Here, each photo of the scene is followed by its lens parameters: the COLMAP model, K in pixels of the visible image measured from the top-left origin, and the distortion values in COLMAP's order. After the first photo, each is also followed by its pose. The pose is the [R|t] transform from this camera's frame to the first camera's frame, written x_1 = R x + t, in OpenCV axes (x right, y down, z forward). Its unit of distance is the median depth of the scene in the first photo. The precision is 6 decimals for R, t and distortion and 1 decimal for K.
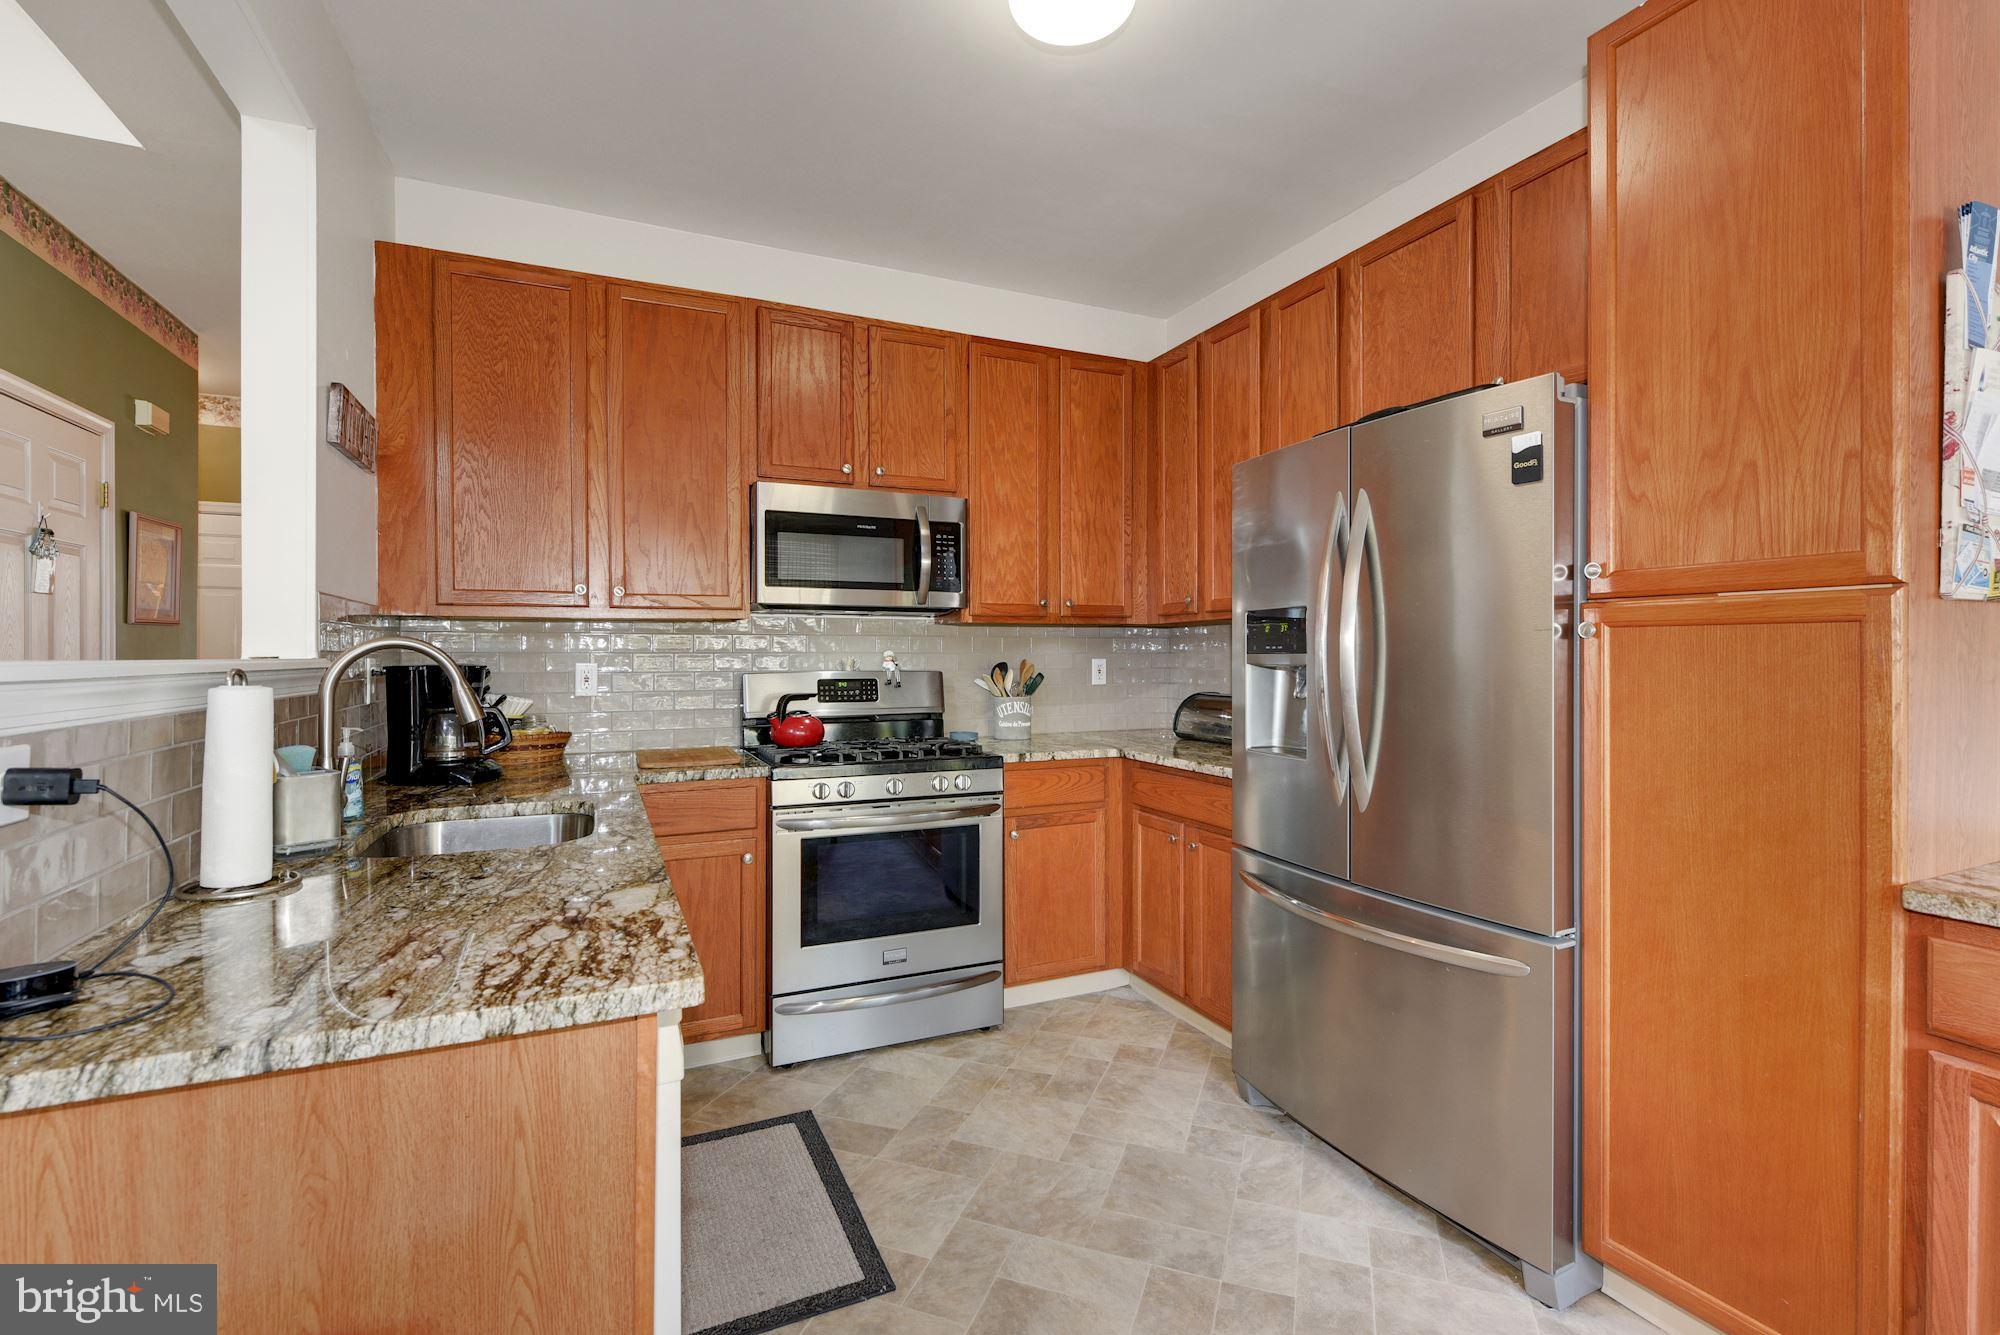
lens RADIAL K [[881.6, 0, 1001.6], [0, 881.6, 657.1], [0, 0, 1]] dist [-0.001485, -0.000627]
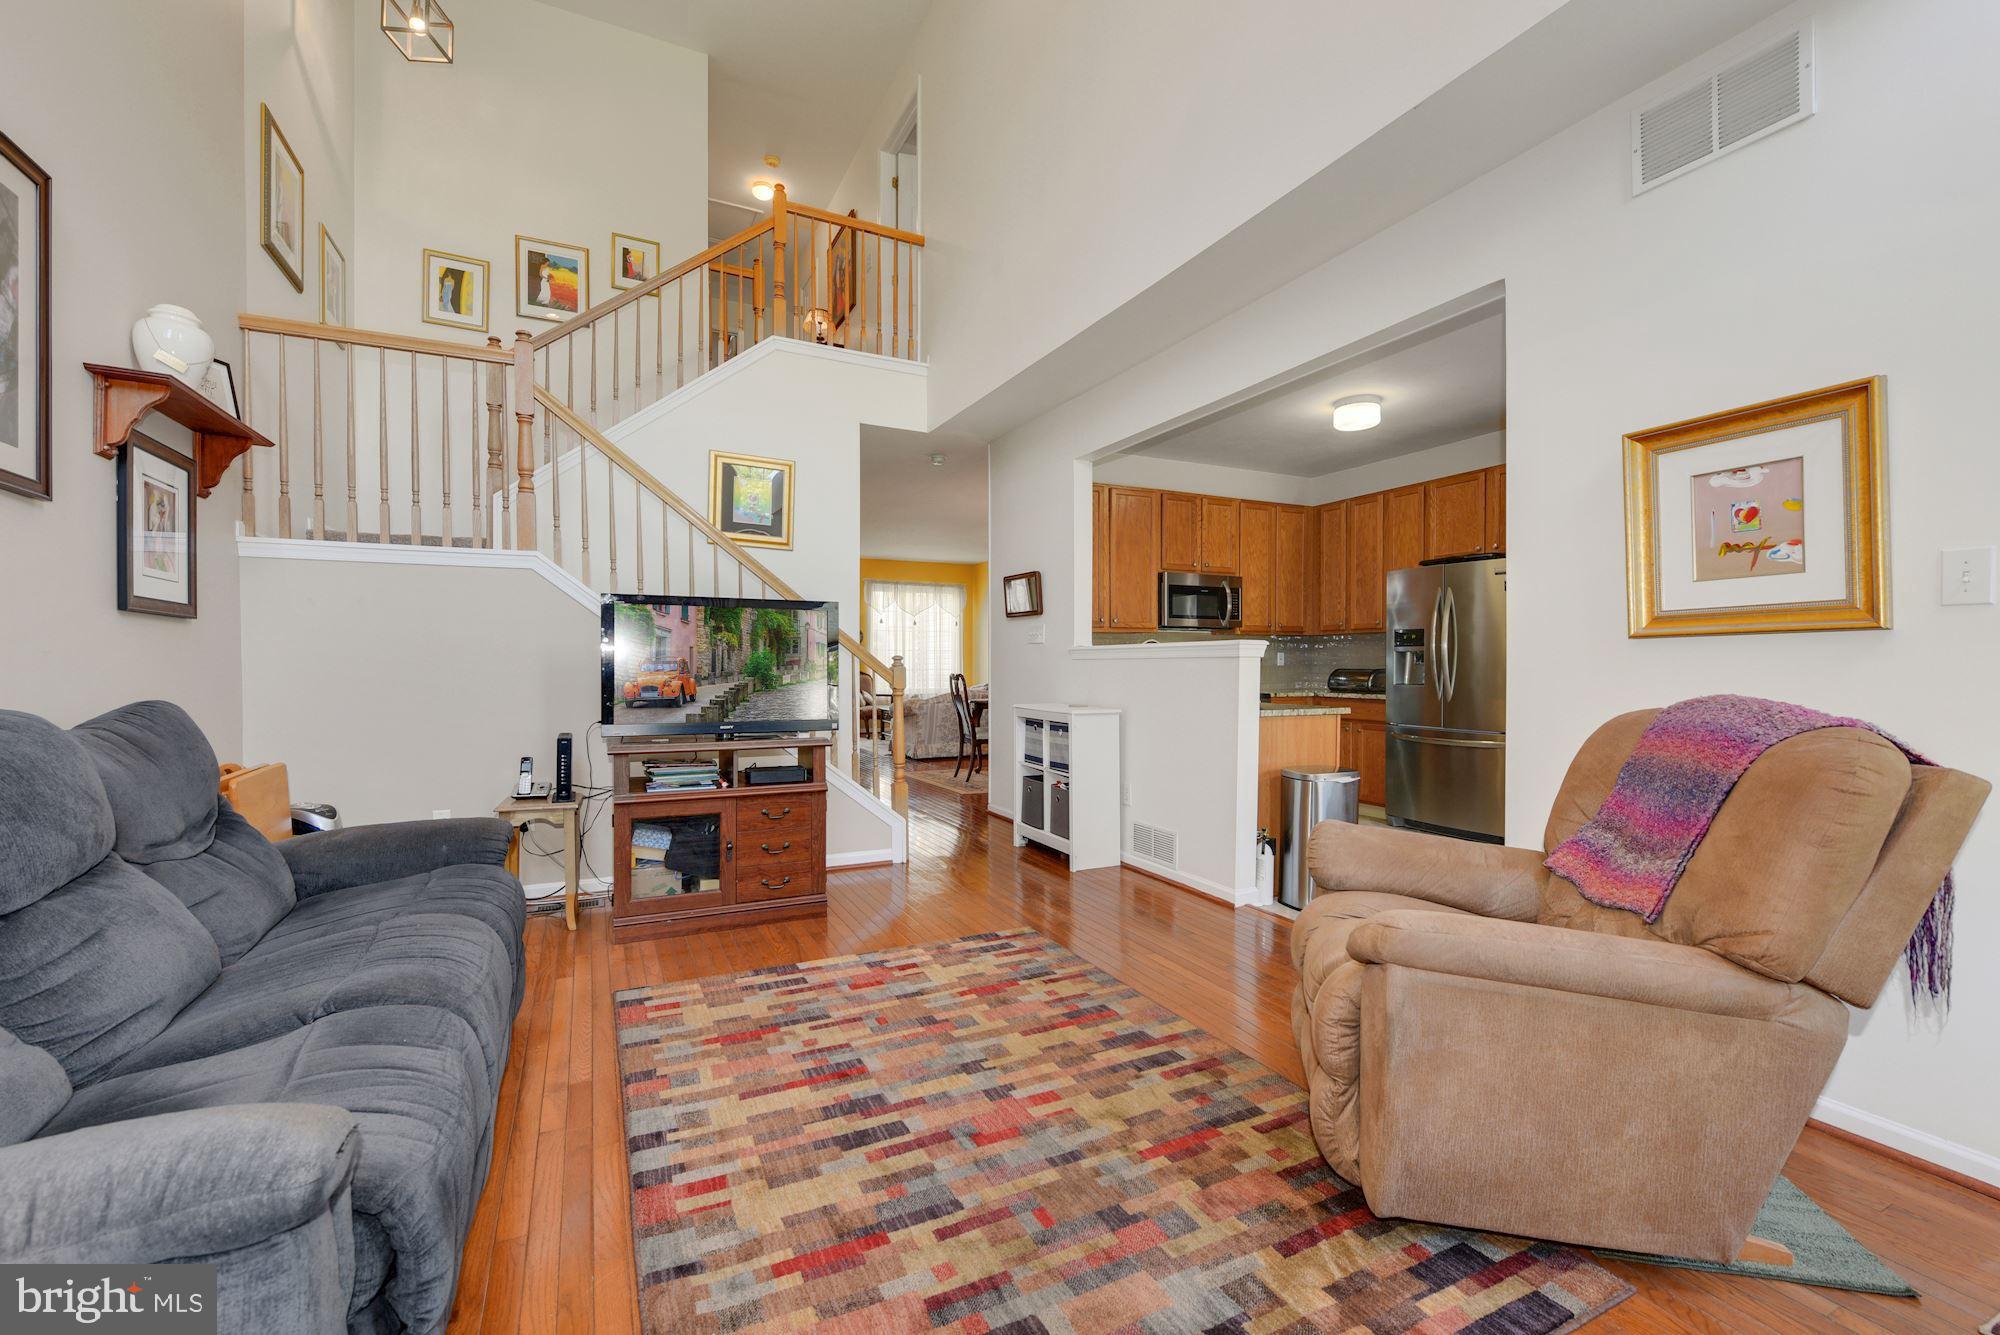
lens RADIAL K [[828.4, 0, 1006.7], [0, 828.4, 671.5], [0, 0, 1]] dist [0.011815, -0.006514]
pose [[0.999448, 0.002029, 0.033168, -0.769940], [-0.002320, 0.999959, 0.008754, 0.039838], [-0.033149, -0.008826, 0.999411, -1.136683]]
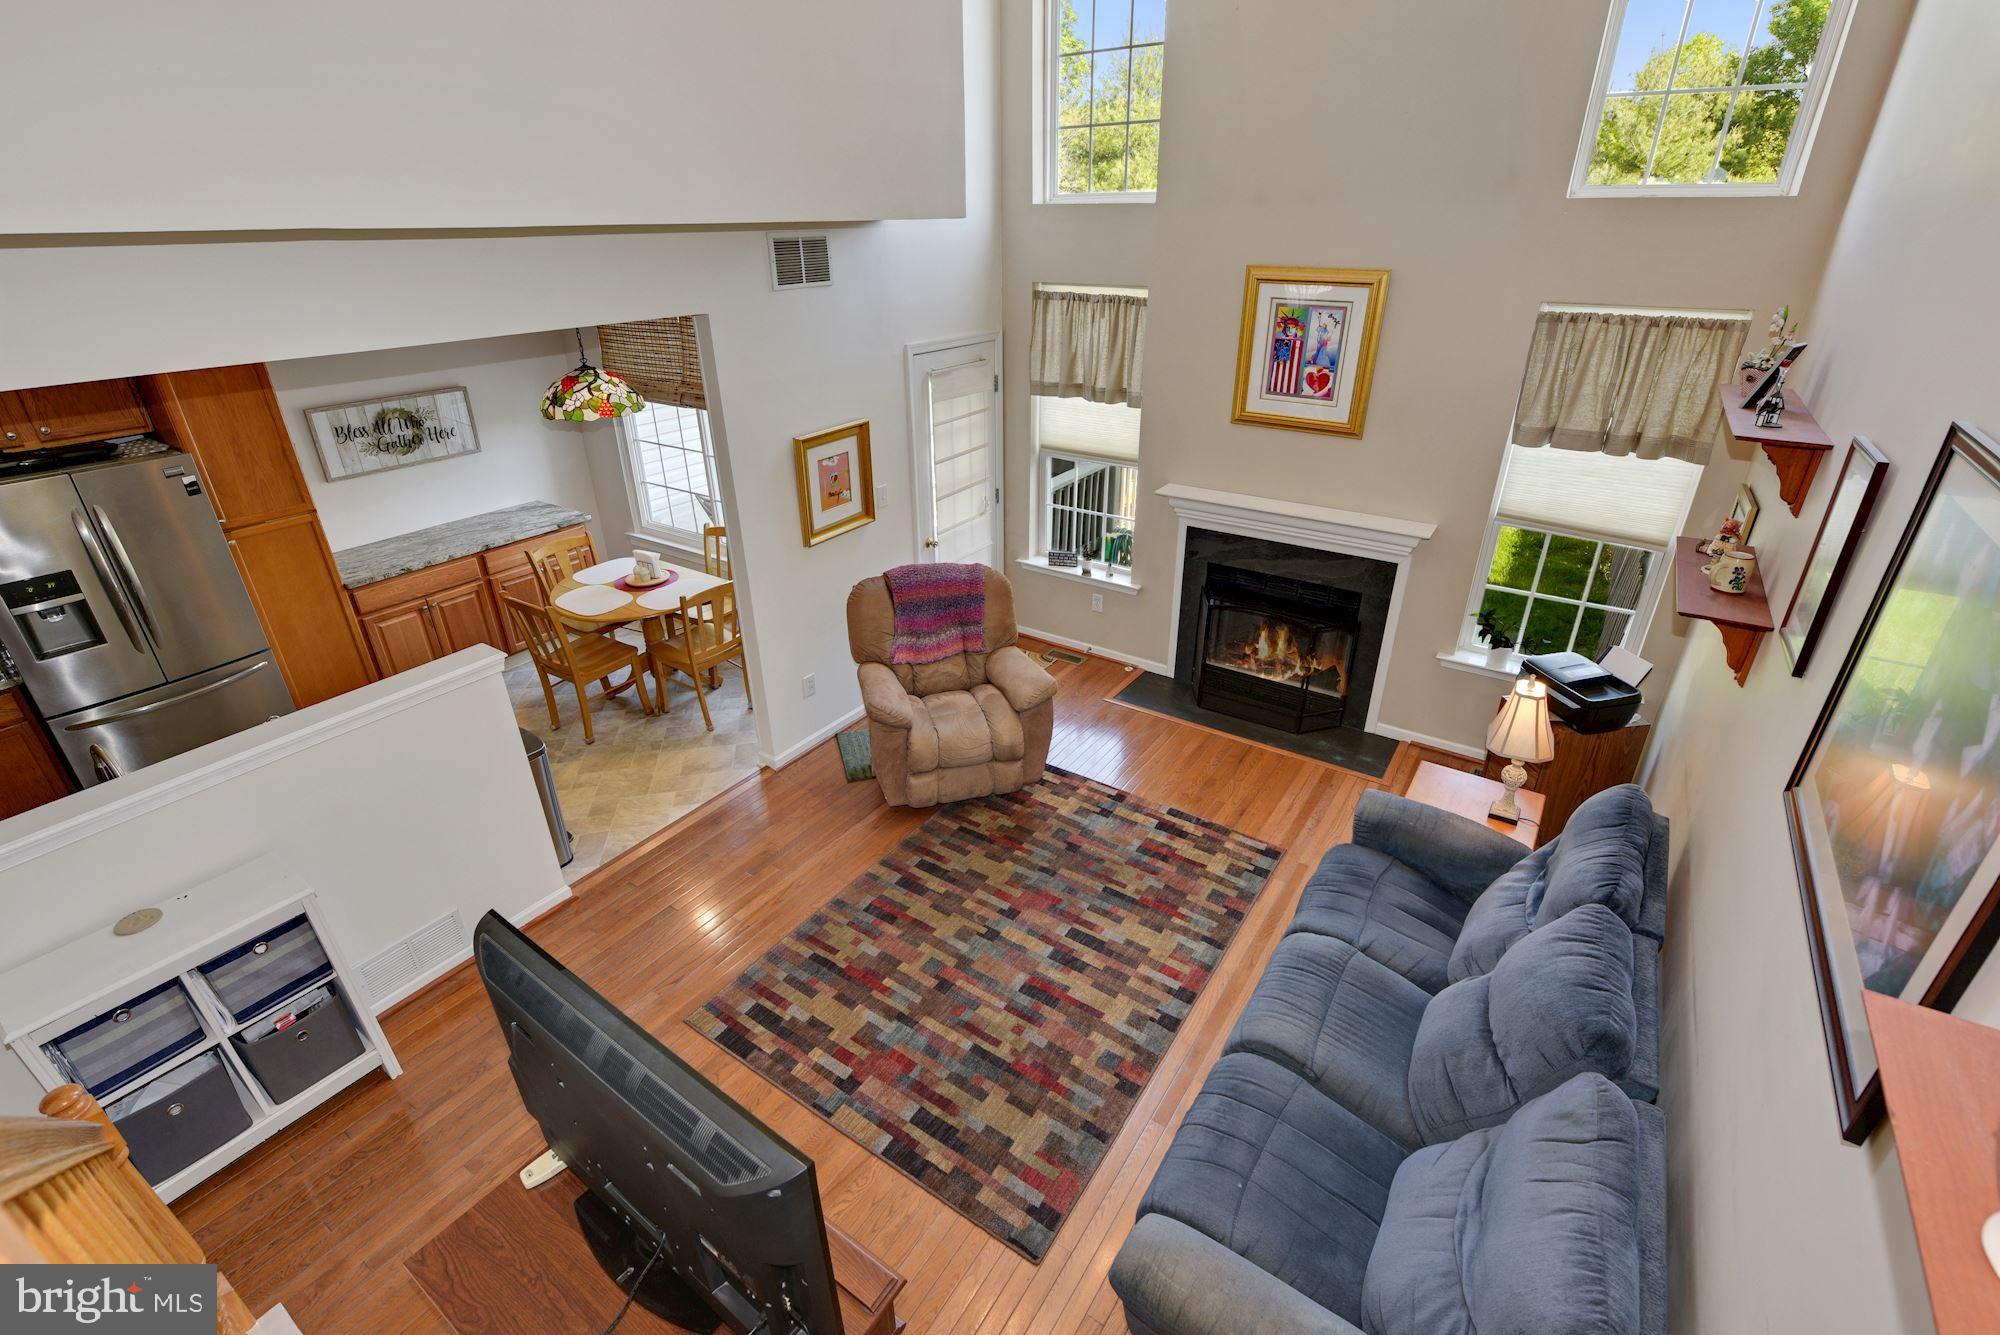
lens RADIAL K [[884.1, 0, 1004.2], [0, 884.1, 653.0], [0, 0, 1]] dist [-0.002144, -0.001231]
pose [[-0.517530, -0.372623, 0.770270, -1.644002], [0.007895, 0.898082, 0.439758, -0.528000], [-0.855629, 0.233669, -0.461842, 0.156012]]
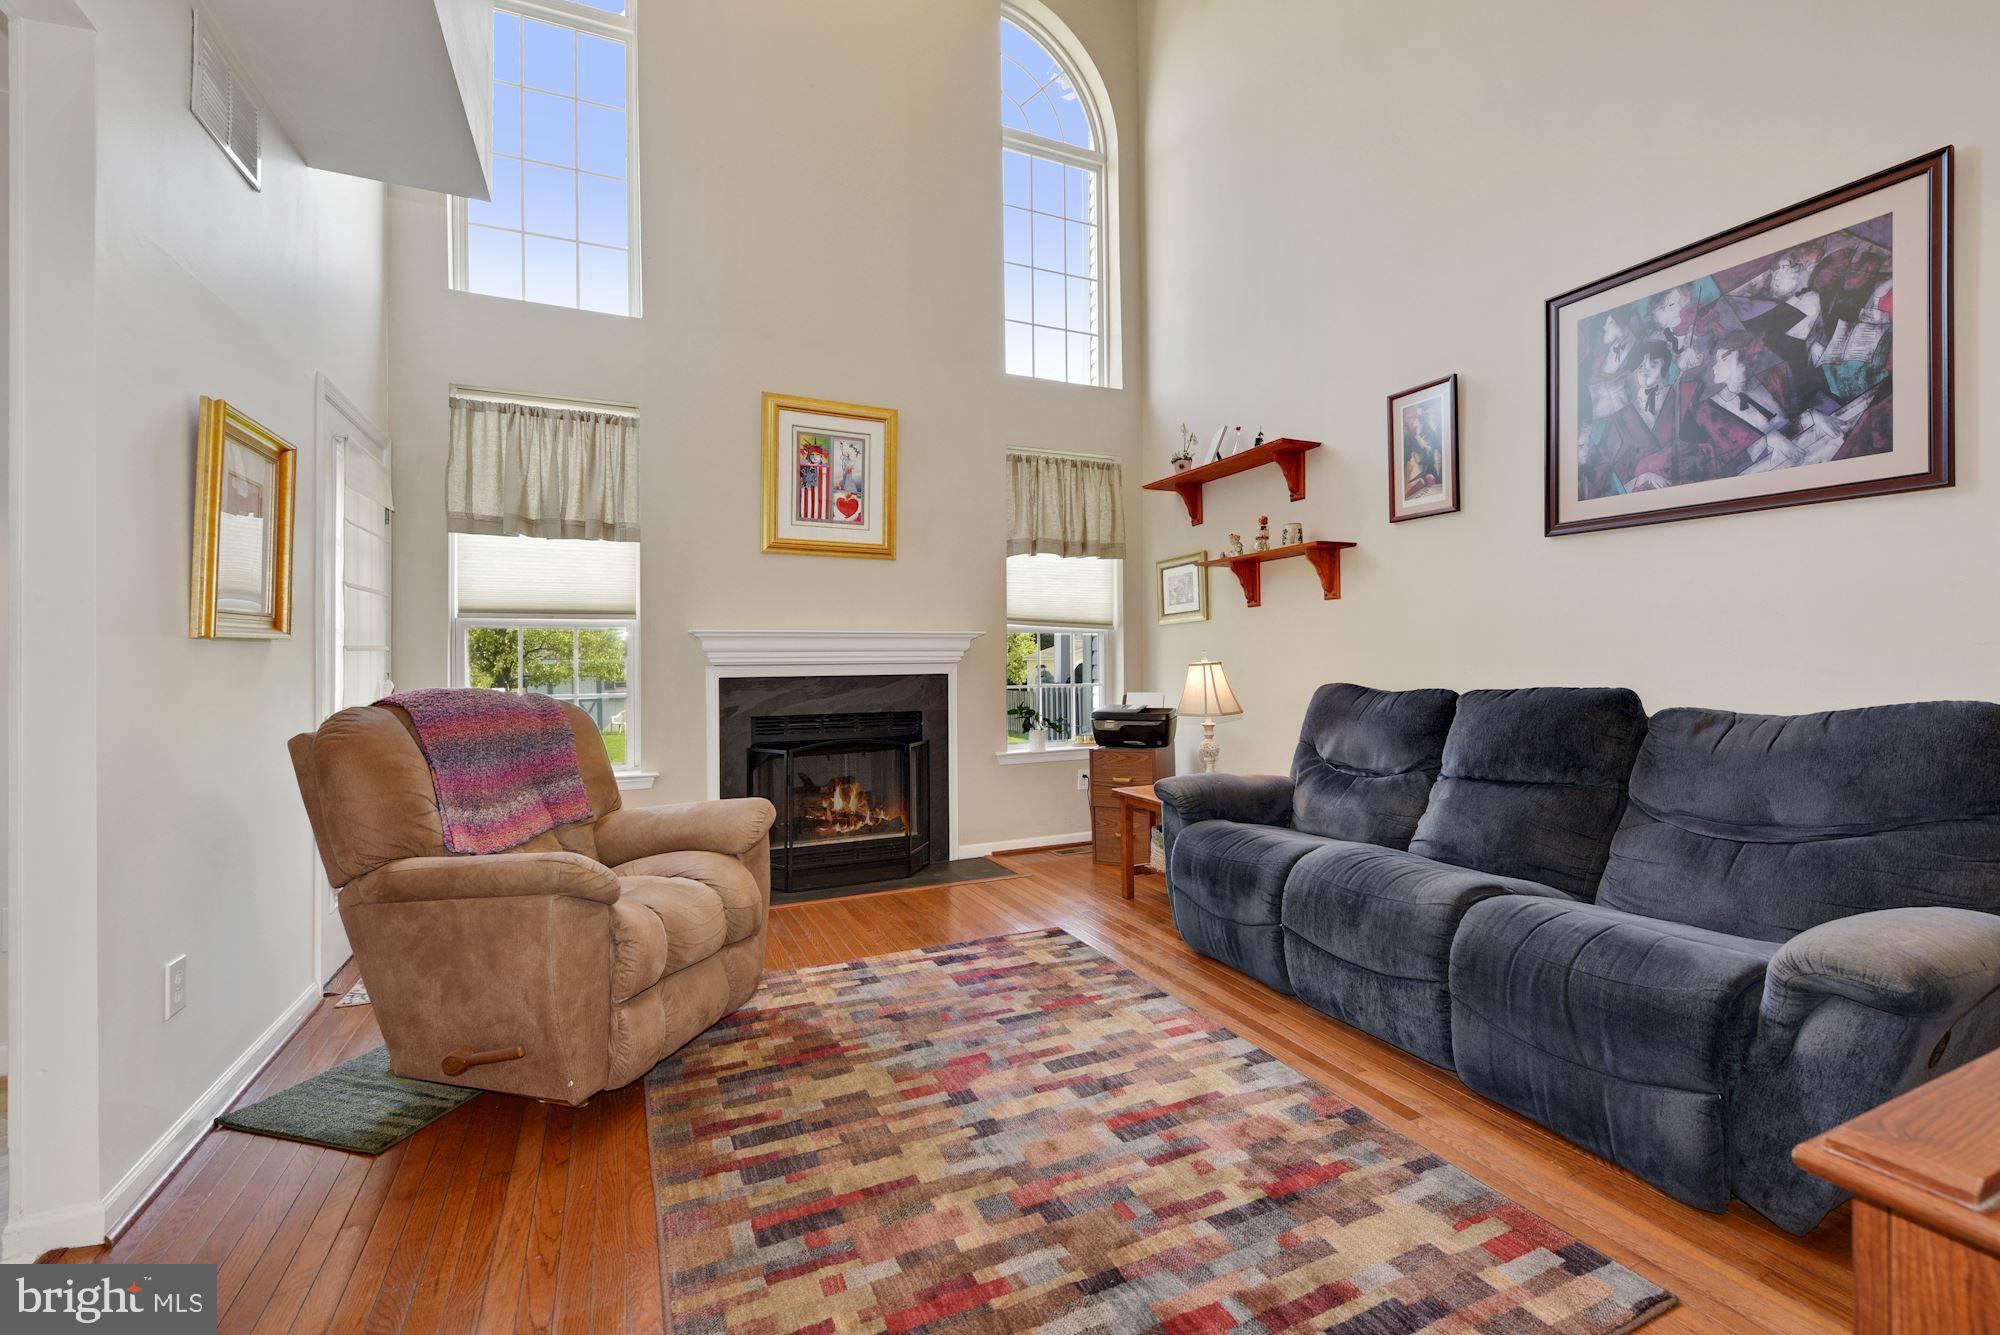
lens RADIAL K [[841.8, 0, 1008.6], [0, 841.8, 656.0], [0, 0, 1]] dist [-0.001138, -0.000212]
pose [[-0.999965, 0.007742, 0.003217, -0.798267], [0.007730, 0.999964, -0.003581, 0.036101], [-0.003245, -0.003556, -0.999988, 0.369050]]
